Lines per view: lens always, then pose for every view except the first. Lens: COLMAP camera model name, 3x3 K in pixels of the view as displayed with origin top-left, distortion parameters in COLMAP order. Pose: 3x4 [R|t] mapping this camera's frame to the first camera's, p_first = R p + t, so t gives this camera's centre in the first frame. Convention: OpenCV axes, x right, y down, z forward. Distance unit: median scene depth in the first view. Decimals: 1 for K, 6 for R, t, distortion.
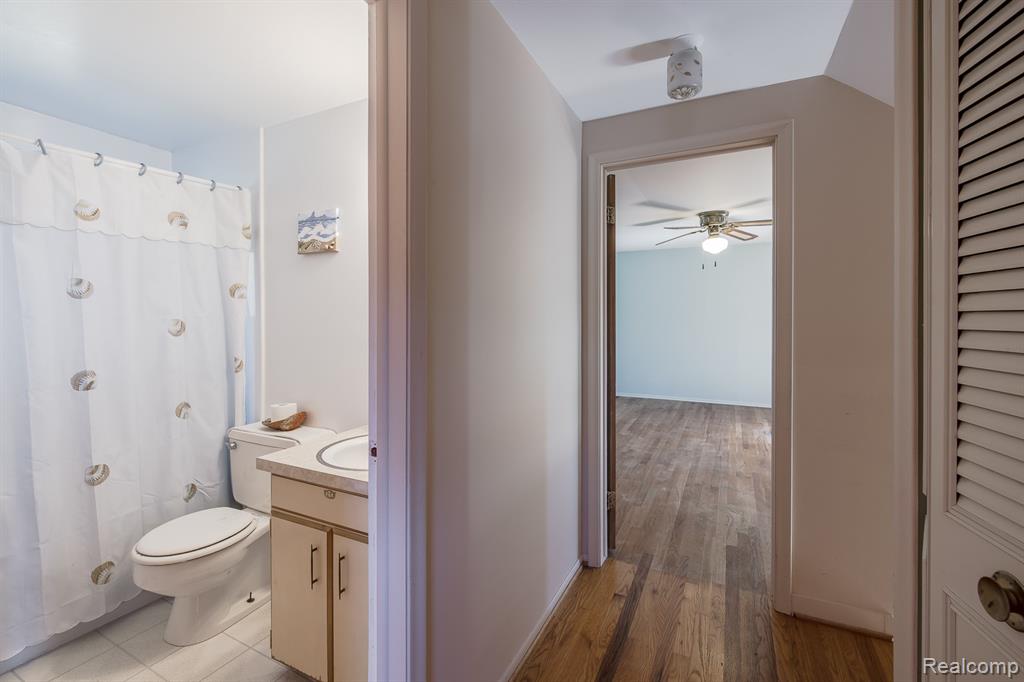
lens RADIAL K [[457.3, 0, 523.8], [0, 457.3, 318.5], [0, 0, 1]] dist [0.000824, -0.001343]
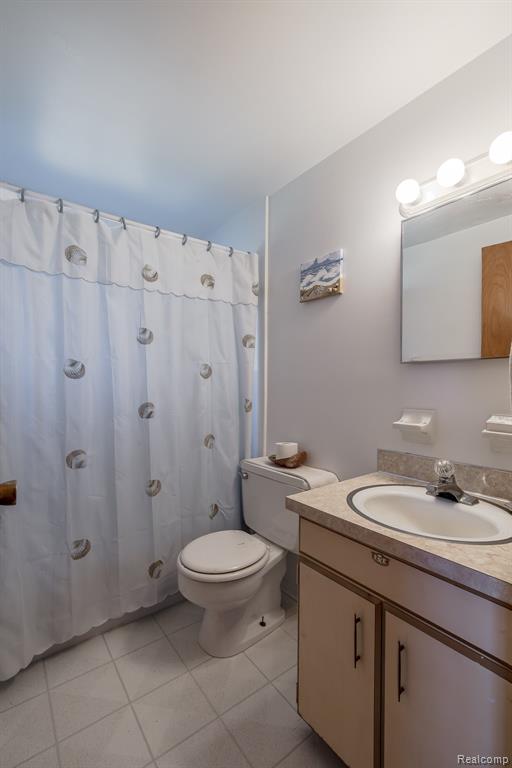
lens RADIAL K [[343.0, 0, 255.4], [0, 343.0, 382.4], [0, 0, 1]] dist [0.000824, -0.001343]
pose [[0.900367, 0.002078, -0.435126, -0.265149], [-0.007588, 0.999912, -0.010926, 0.060594], [0.435065, 0.013140, 0.900303, 0.263681]]
